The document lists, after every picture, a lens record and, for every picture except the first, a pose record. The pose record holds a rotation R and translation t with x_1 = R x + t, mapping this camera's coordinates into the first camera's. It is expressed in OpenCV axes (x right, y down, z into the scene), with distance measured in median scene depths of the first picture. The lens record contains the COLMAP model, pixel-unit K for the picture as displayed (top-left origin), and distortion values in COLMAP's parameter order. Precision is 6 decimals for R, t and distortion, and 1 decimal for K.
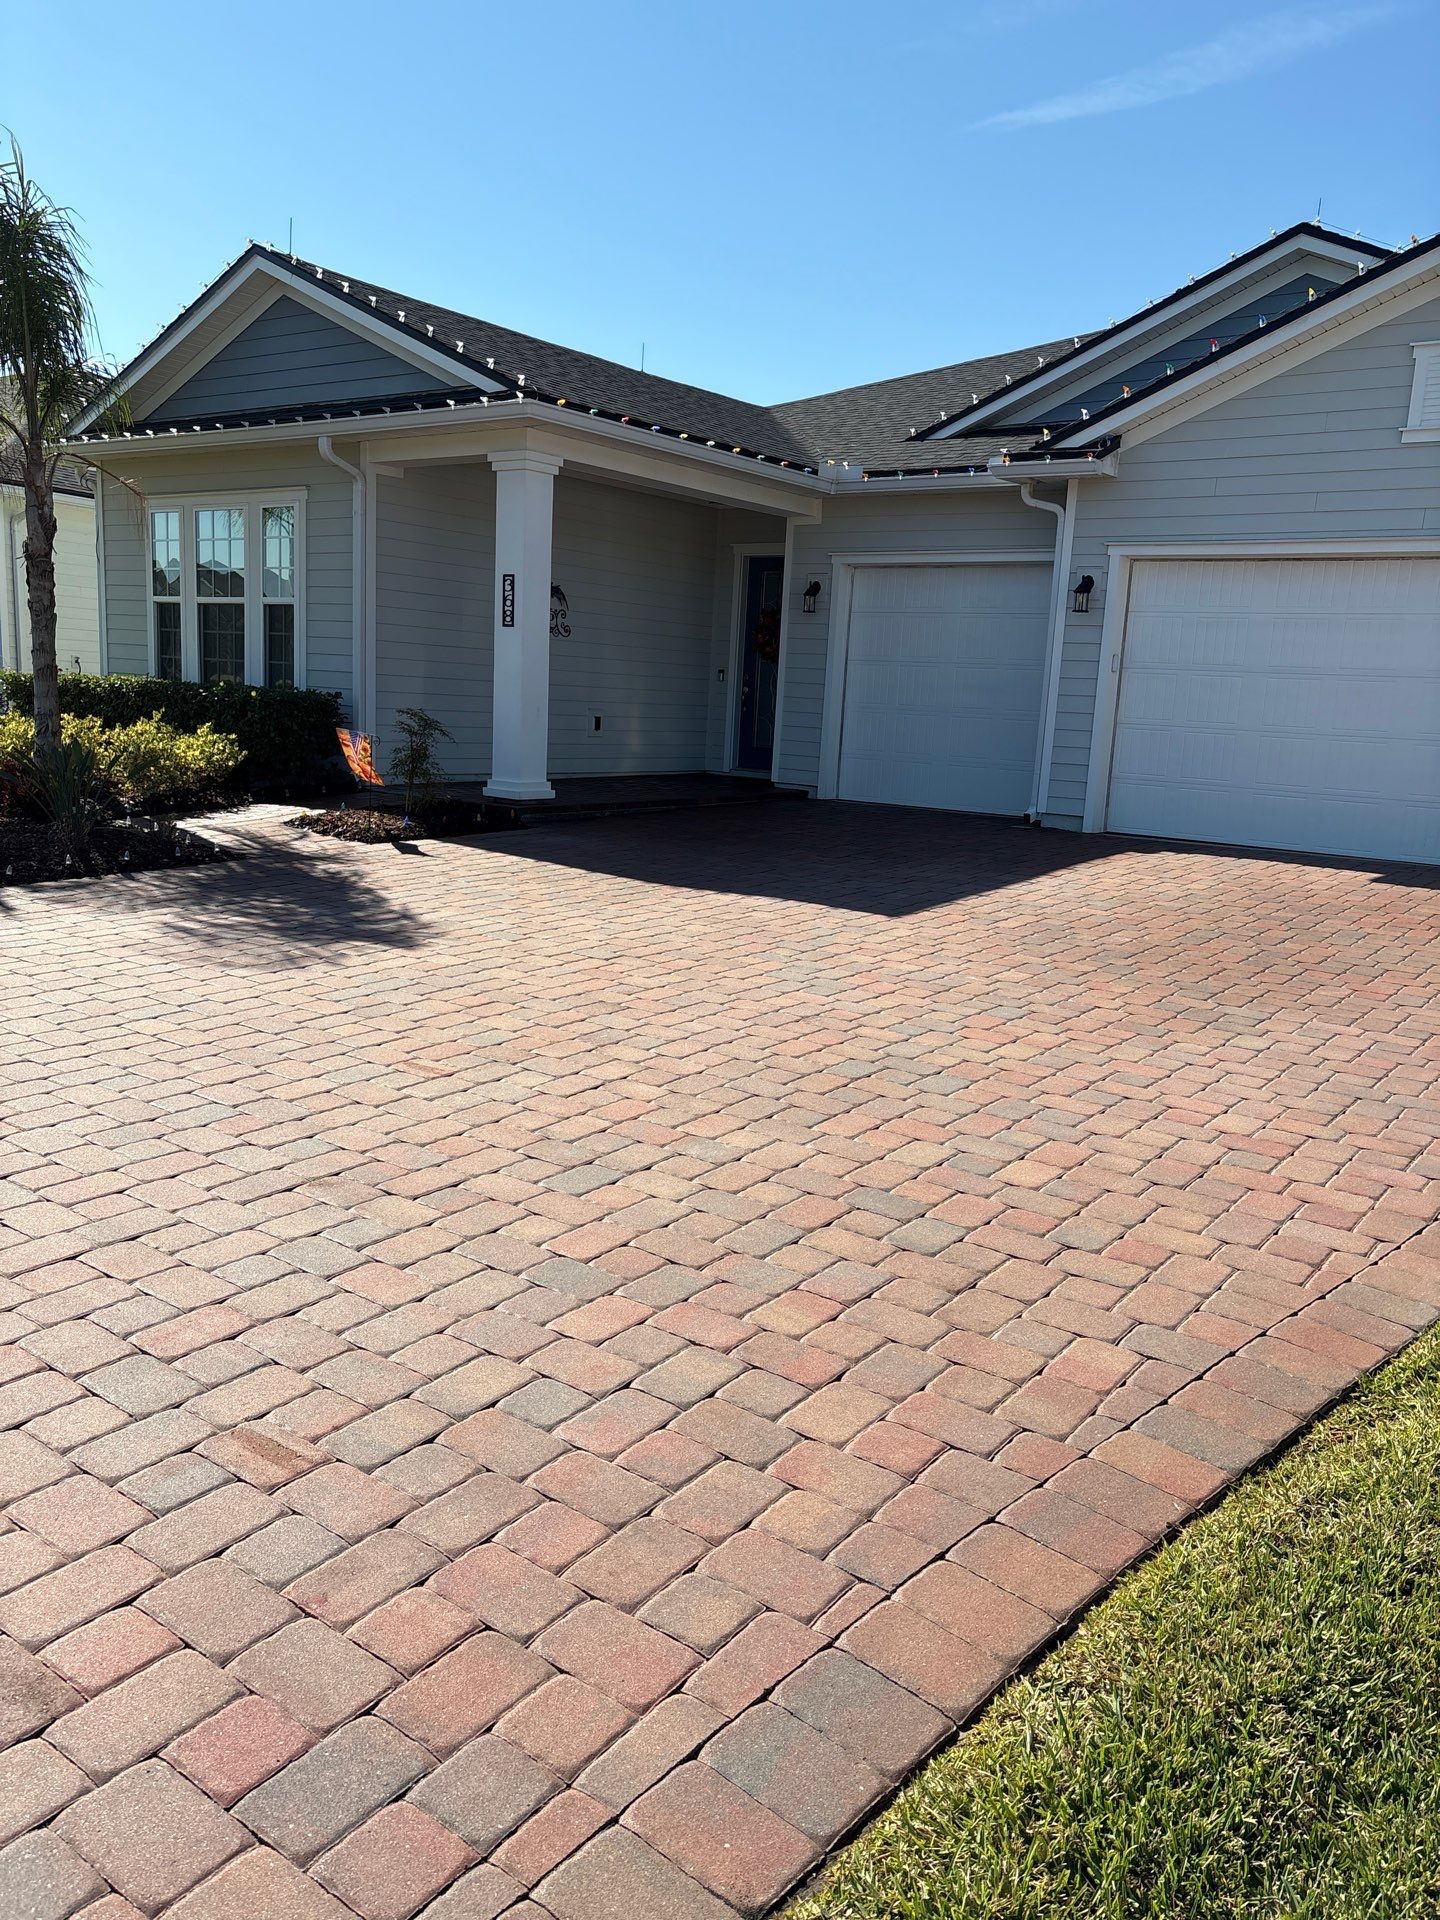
lens RADIAL K [[1452.7, 0, 704.2], [0, 1452.7, 957.0], [0, 0, 1]] dist [0.048314, -0.048535]
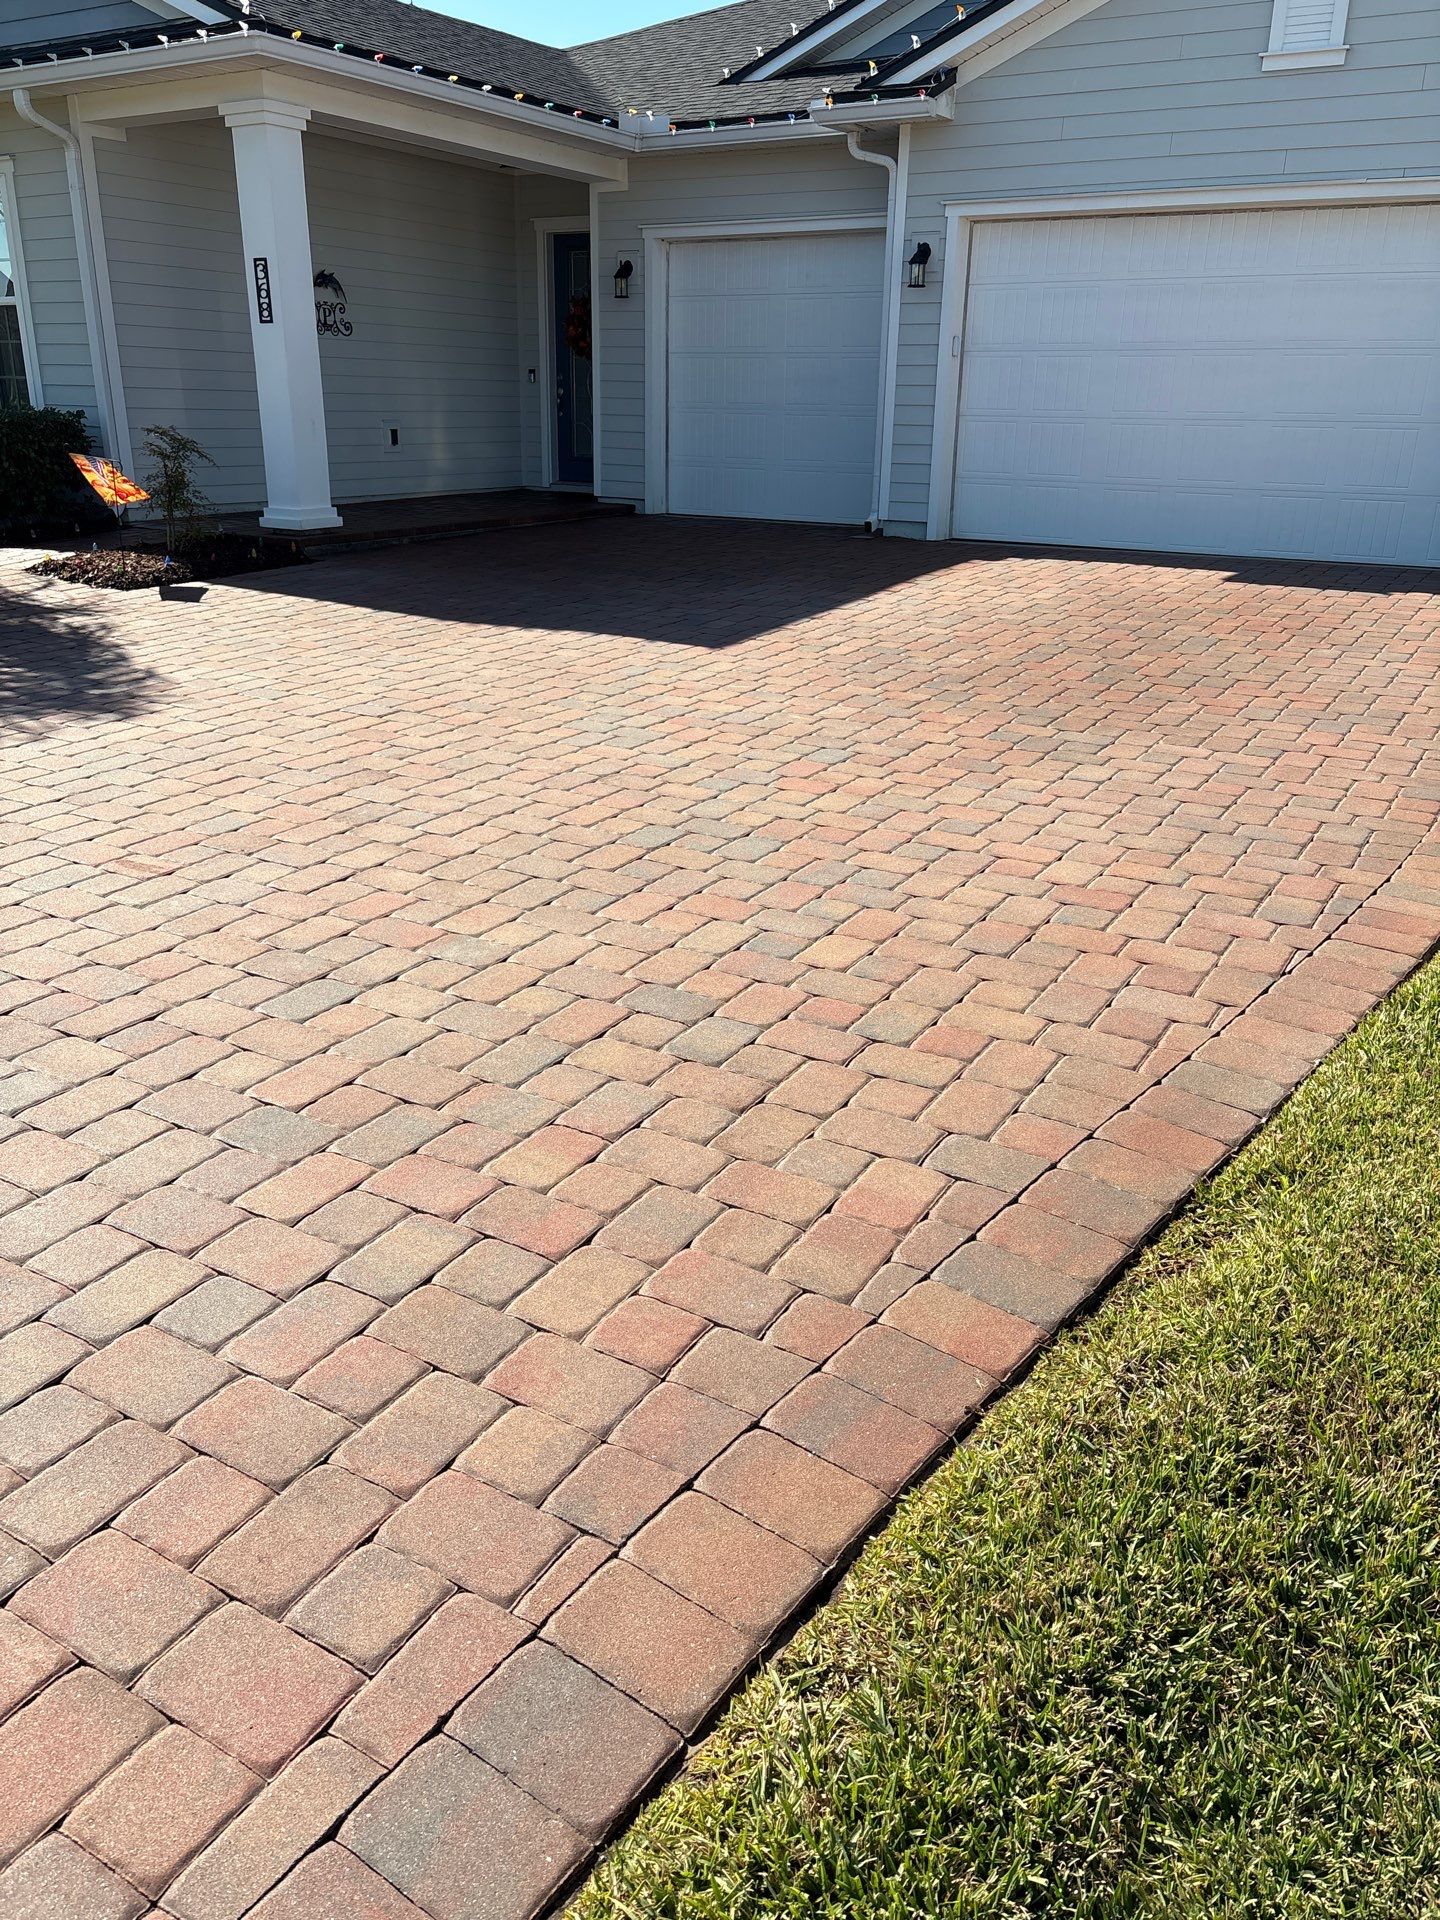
lens RADIAL K [[1452.7, 0, 711.0], [0, 1452.7, 945.7], [0, 0, 1]] dist [0.048314, -0.048535]
pose [[0.994150, -0.069233, 0.082905, 0.075095], [0.053504, 0.982425, 0.178823, -0.014515], [-0.093828, -0.173341, 0.980382, 0.153215]]
